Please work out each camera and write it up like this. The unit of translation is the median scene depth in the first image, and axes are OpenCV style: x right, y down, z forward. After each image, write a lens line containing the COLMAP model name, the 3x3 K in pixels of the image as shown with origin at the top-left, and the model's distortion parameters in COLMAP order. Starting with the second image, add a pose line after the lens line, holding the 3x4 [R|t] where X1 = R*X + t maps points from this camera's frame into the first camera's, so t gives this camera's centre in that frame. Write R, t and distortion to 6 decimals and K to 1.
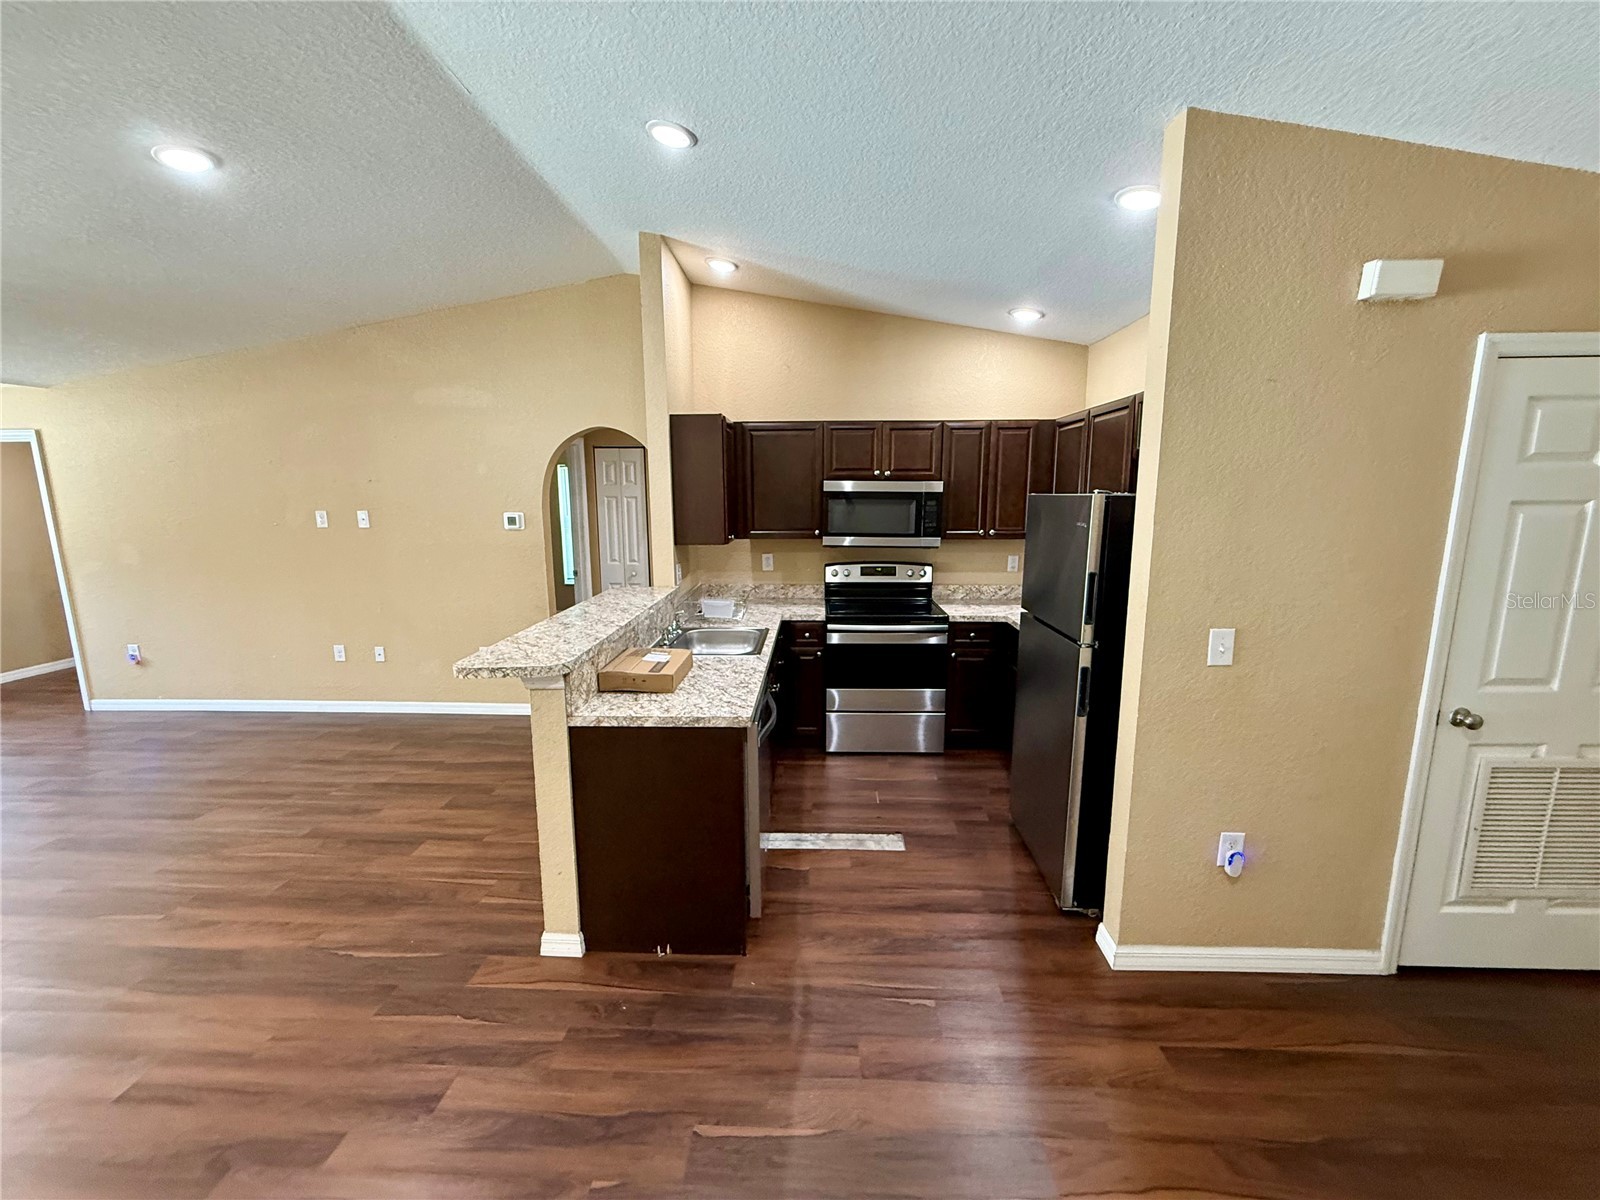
lens RADIAL K [[636.7, 0, 796.0], [0, 636.7, 599.5], [0, 0, 1]] dist [0.001076, -0.000092]
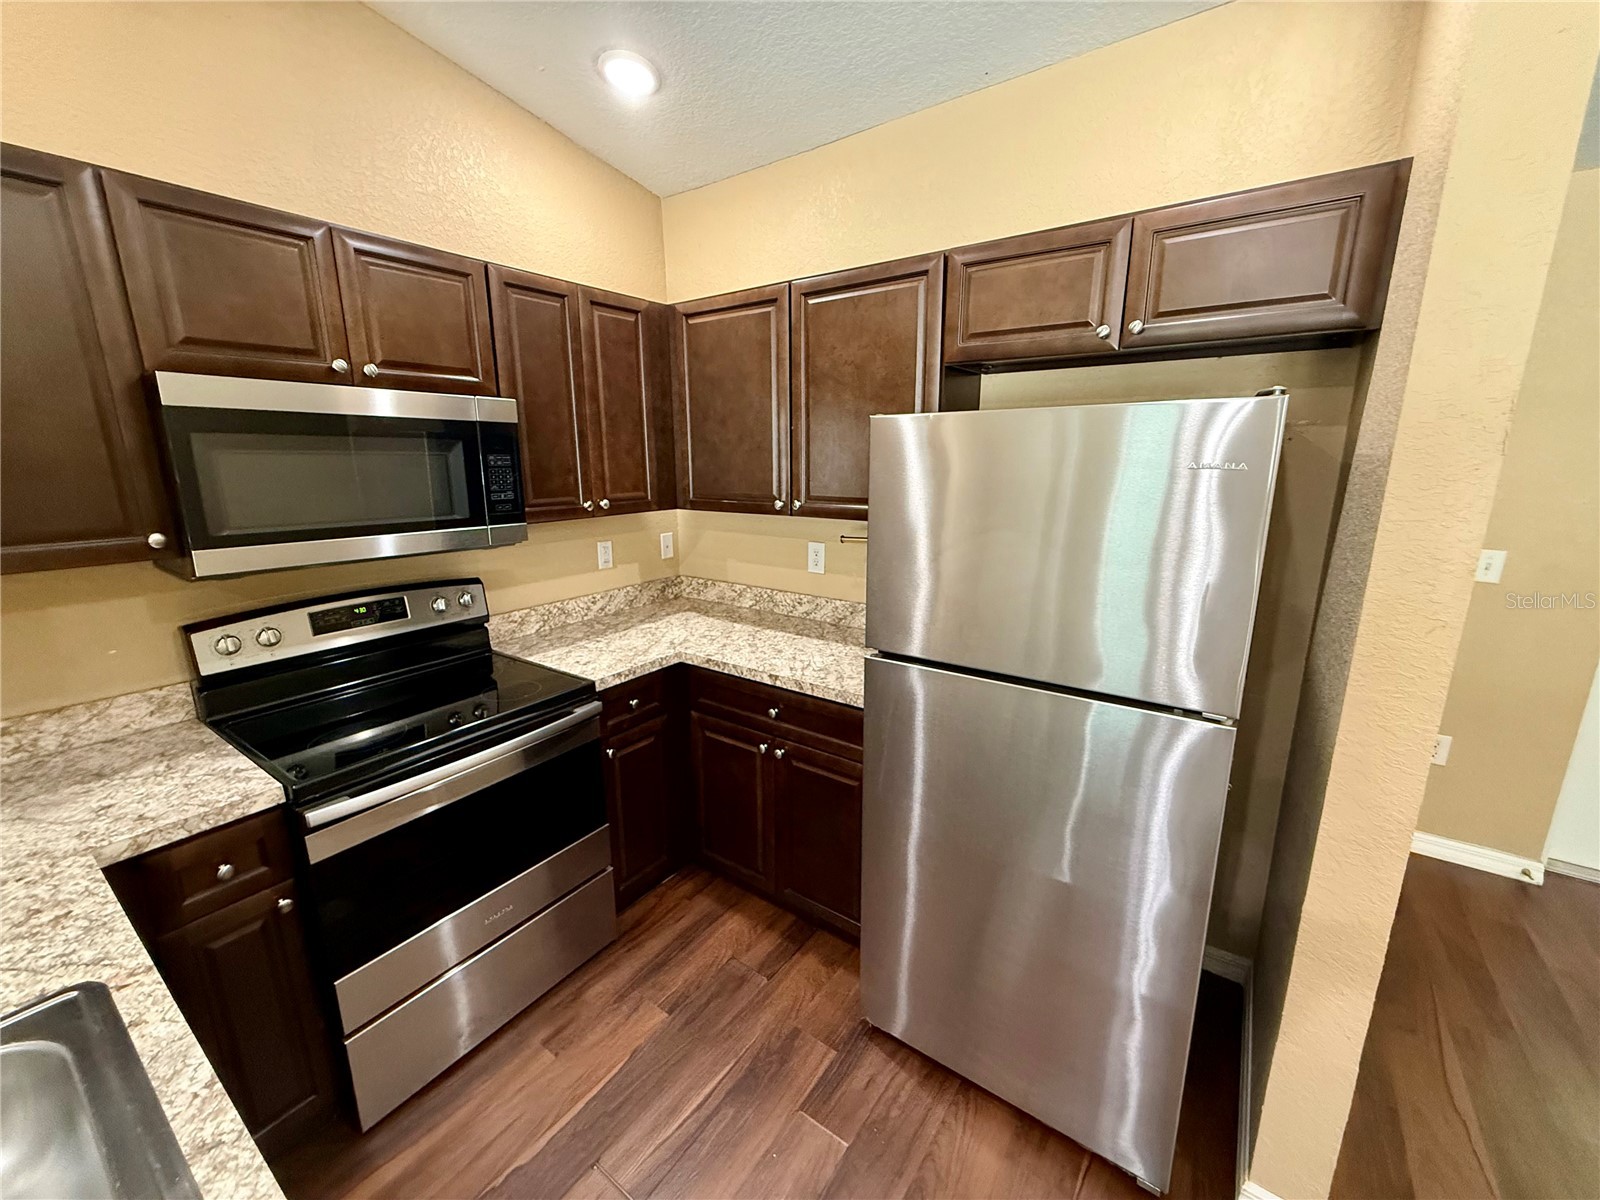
lens RADIAL K [[636.7, 0, 796.0], [0, 636.7, 599.5], [0, 0, 1]] dist [0.001076, -0.000092]
pose [[0.546723, -0.187102, 0.816141, -0.075961], [0.142451, 0.981289, 0.129536, -0.096334], [-0.825107, 0.045440, 0.563146, 0.749852]]
